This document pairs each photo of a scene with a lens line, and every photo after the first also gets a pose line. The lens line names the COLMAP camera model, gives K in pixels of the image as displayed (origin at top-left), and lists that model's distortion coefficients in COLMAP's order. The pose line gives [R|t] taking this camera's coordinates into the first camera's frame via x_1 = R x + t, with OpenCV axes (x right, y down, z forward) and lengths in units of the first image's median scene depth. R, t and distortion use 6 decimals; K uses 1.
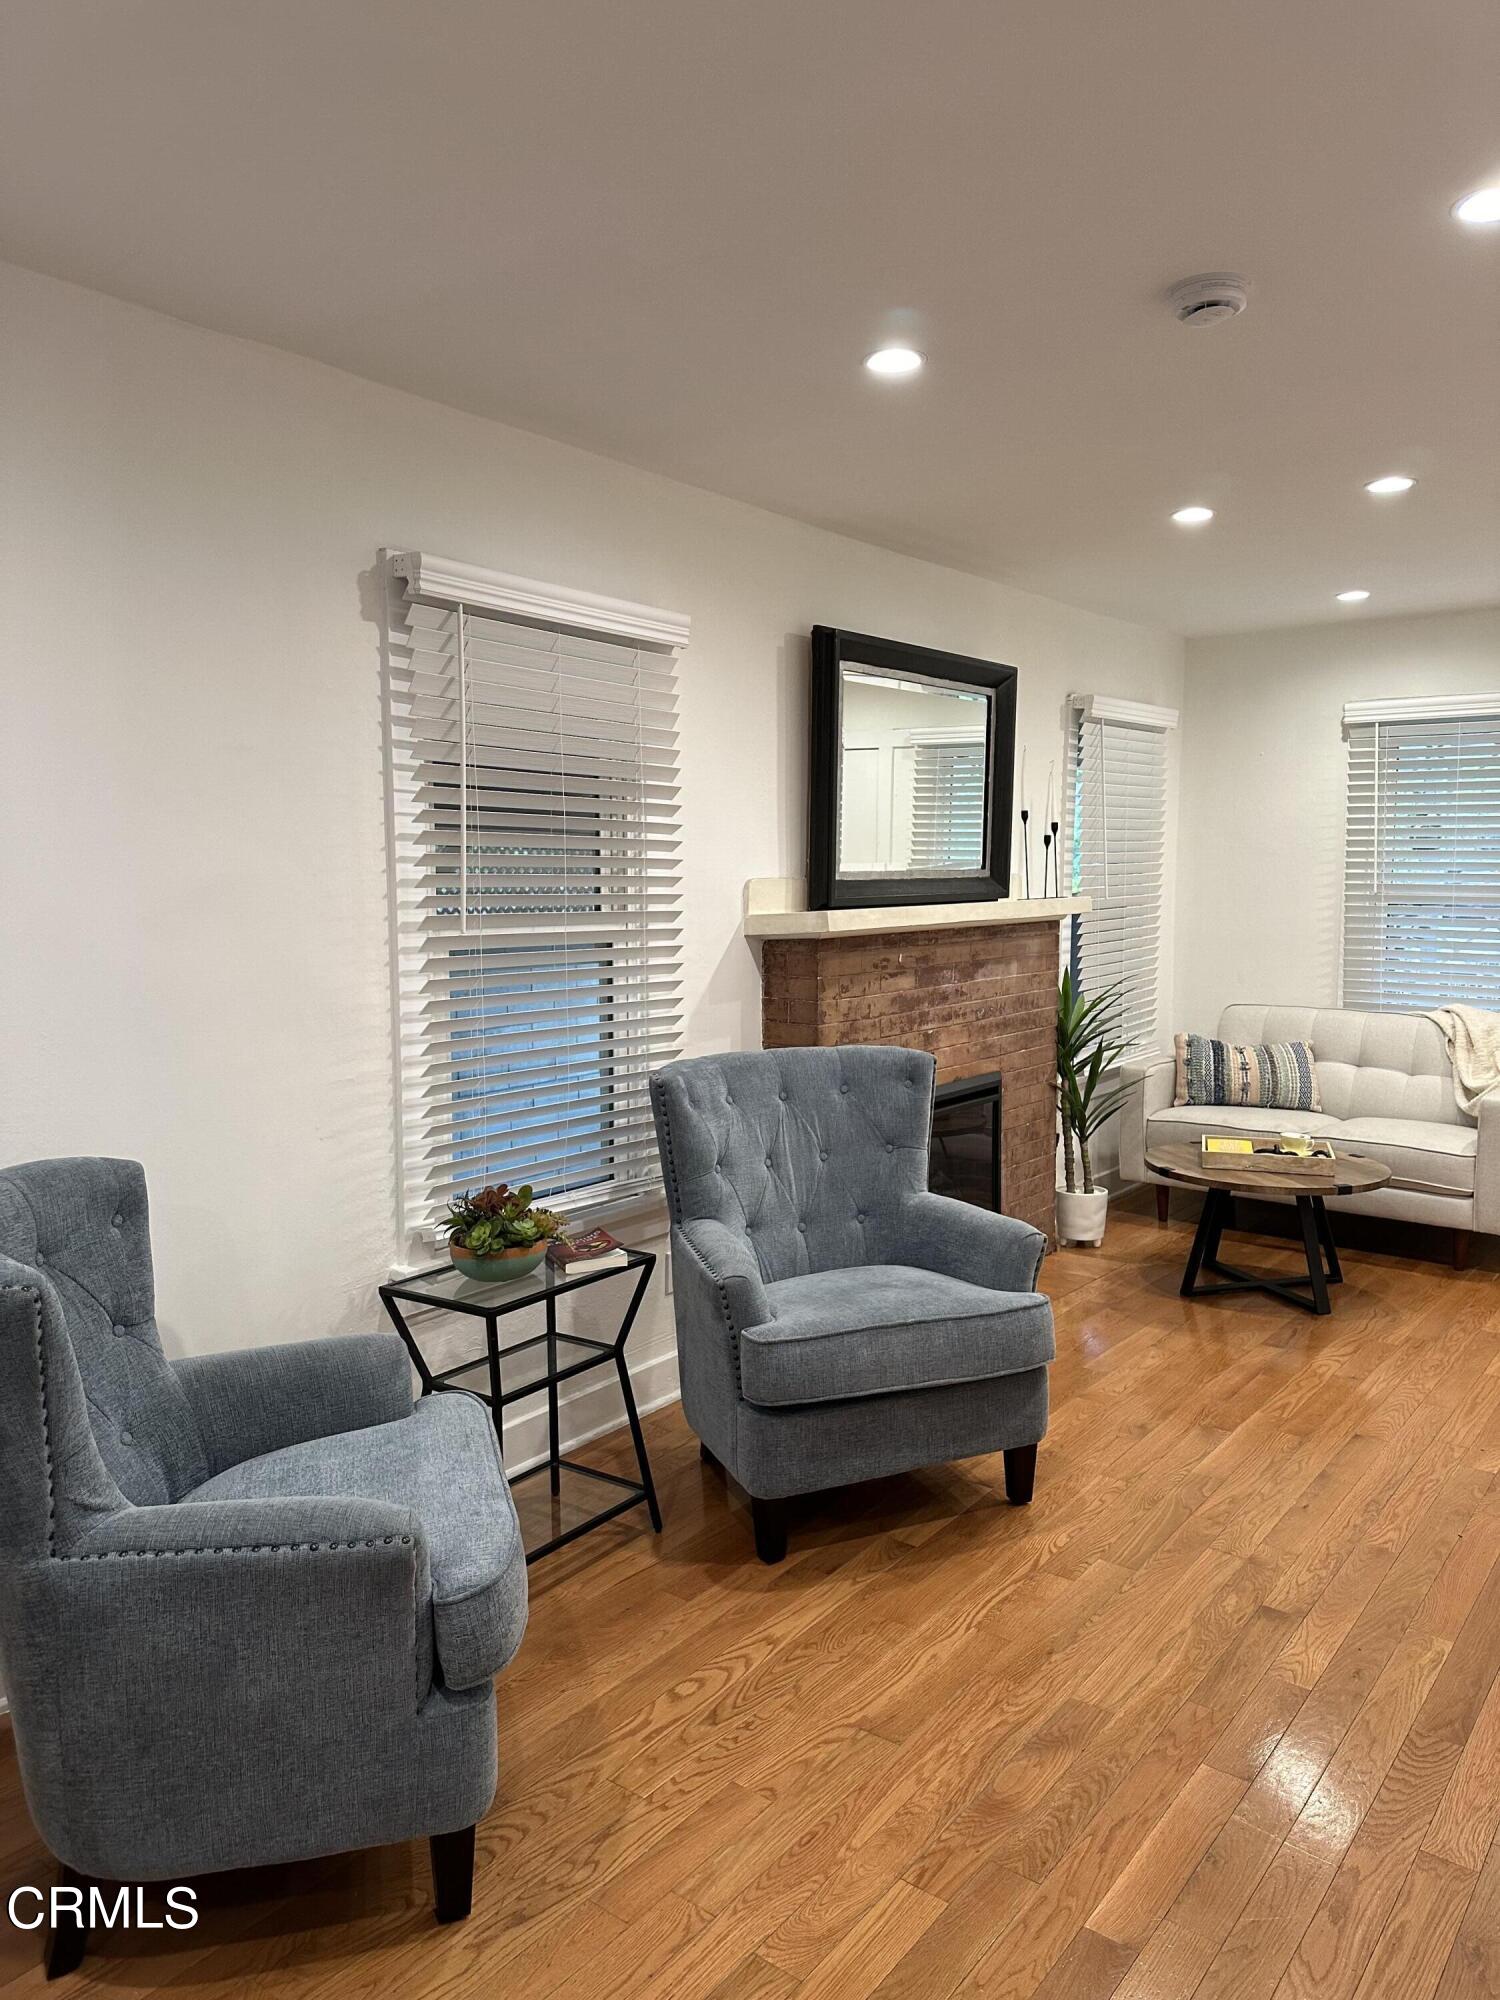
lens RADIAL K [[1488.3, 0, 751.9], [0, 1488.3, 1015.6], [0, 0, 1]] dist [0.054048, -0.024323]
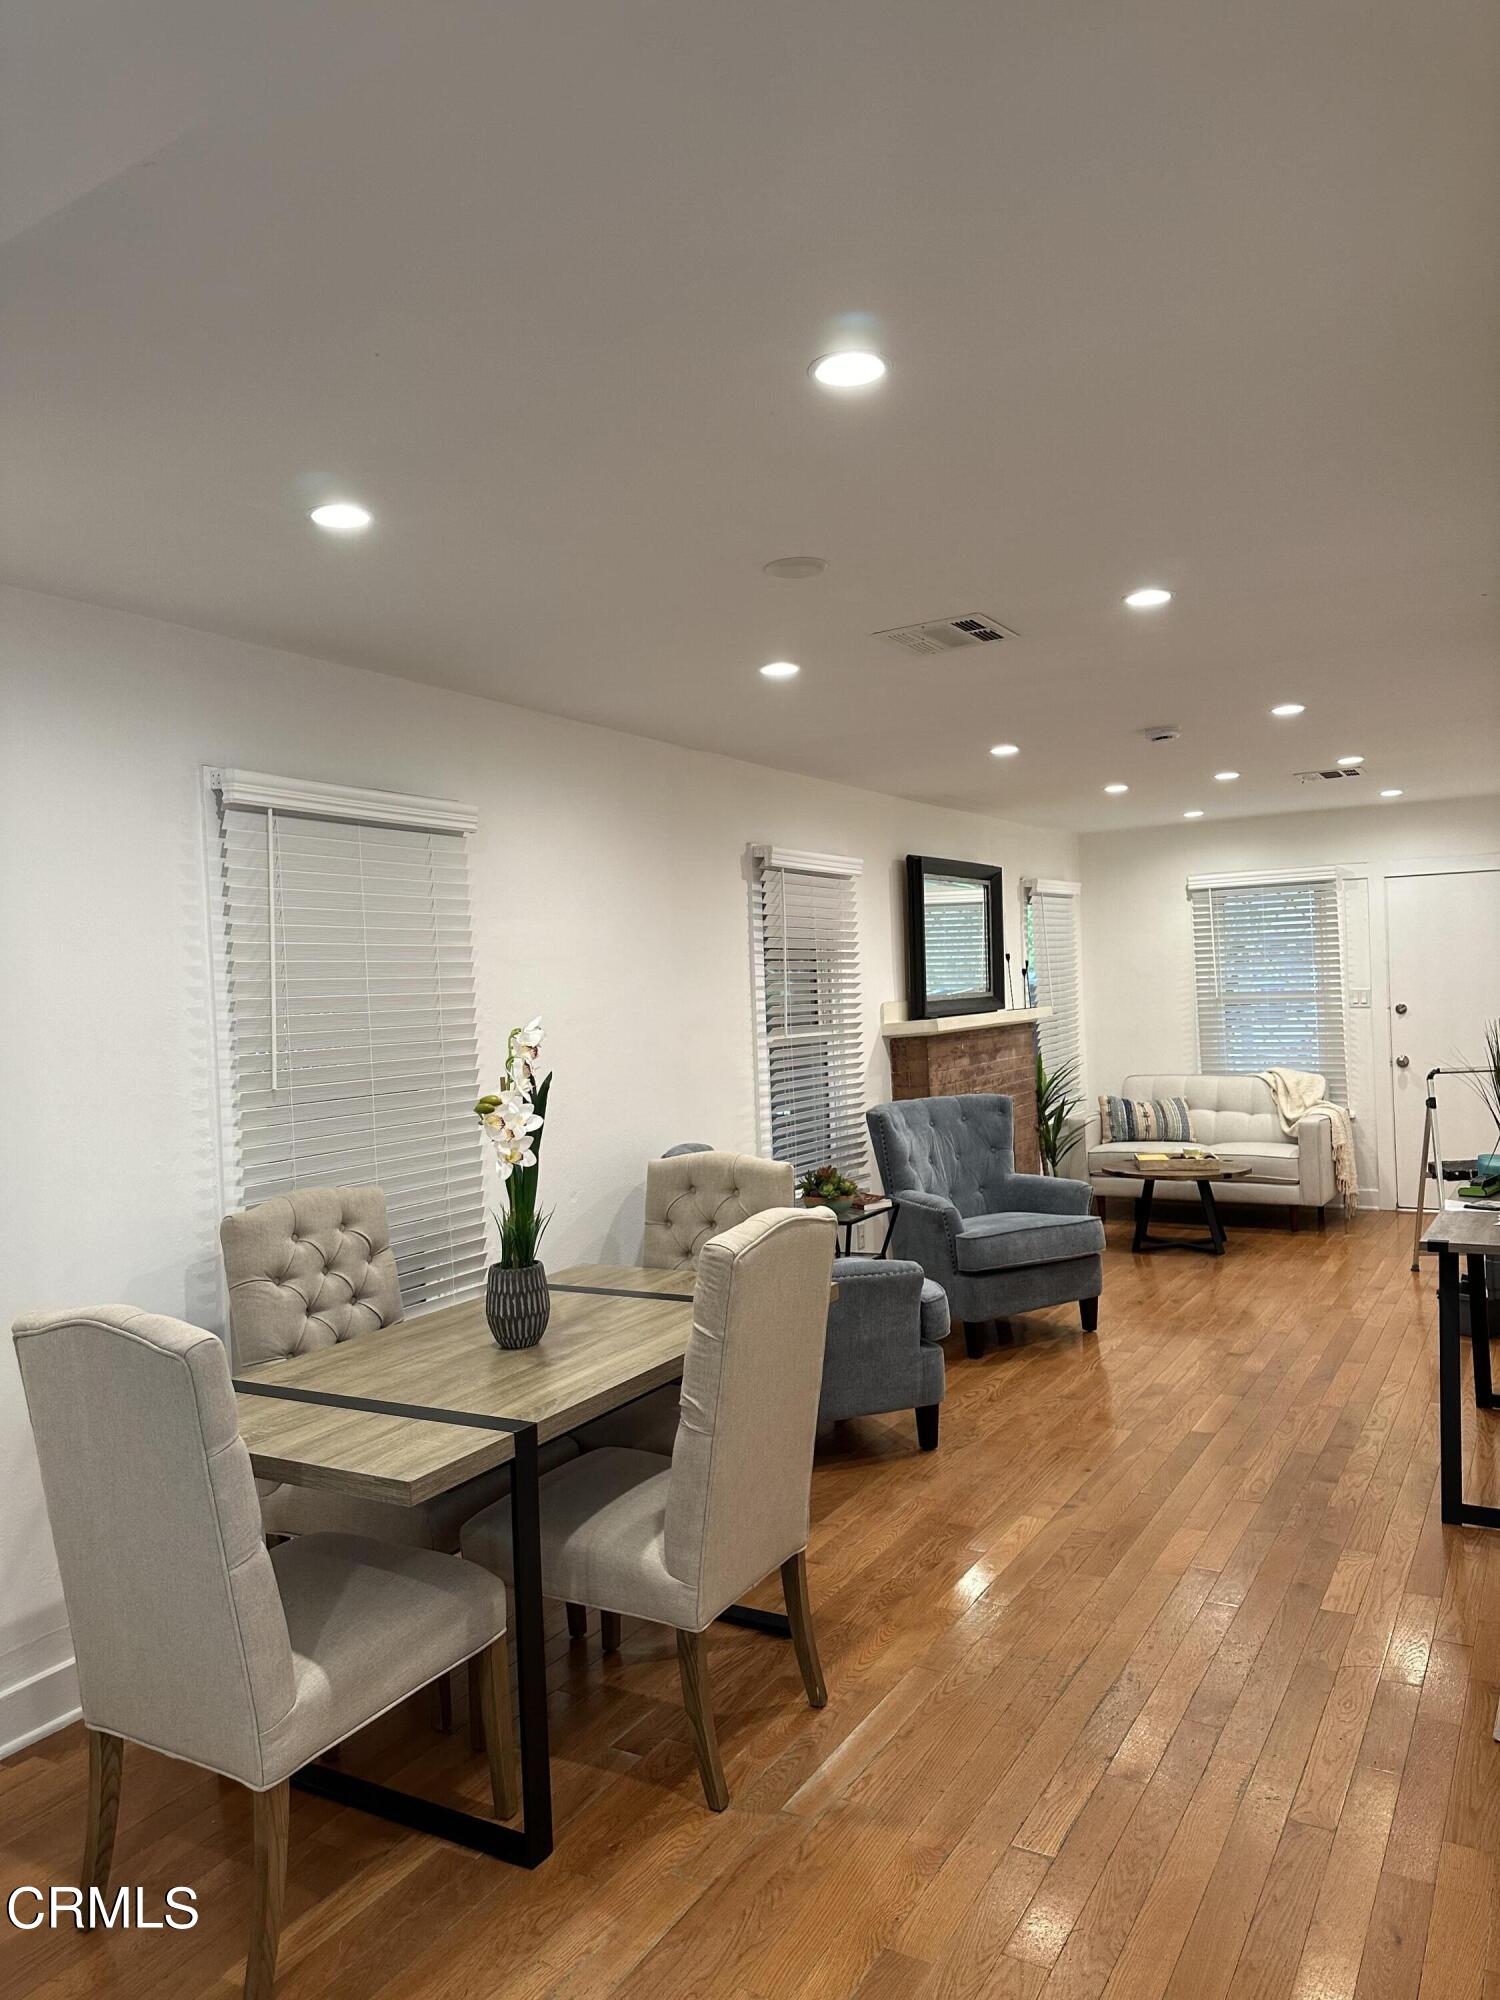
lens RADIAL K [[1415.1, 0, 743.5], [0, 1415.1, 988.1], [0, 0, 1]] dist [0.055628, -0.038515]
pose [[0.993714, -0.038655, 0.105061, -0.271619], [0.049249, 0.993749, -0.100187, 0.037611], [-0.100531, 0.104732, 0.989406, -0.485460]]
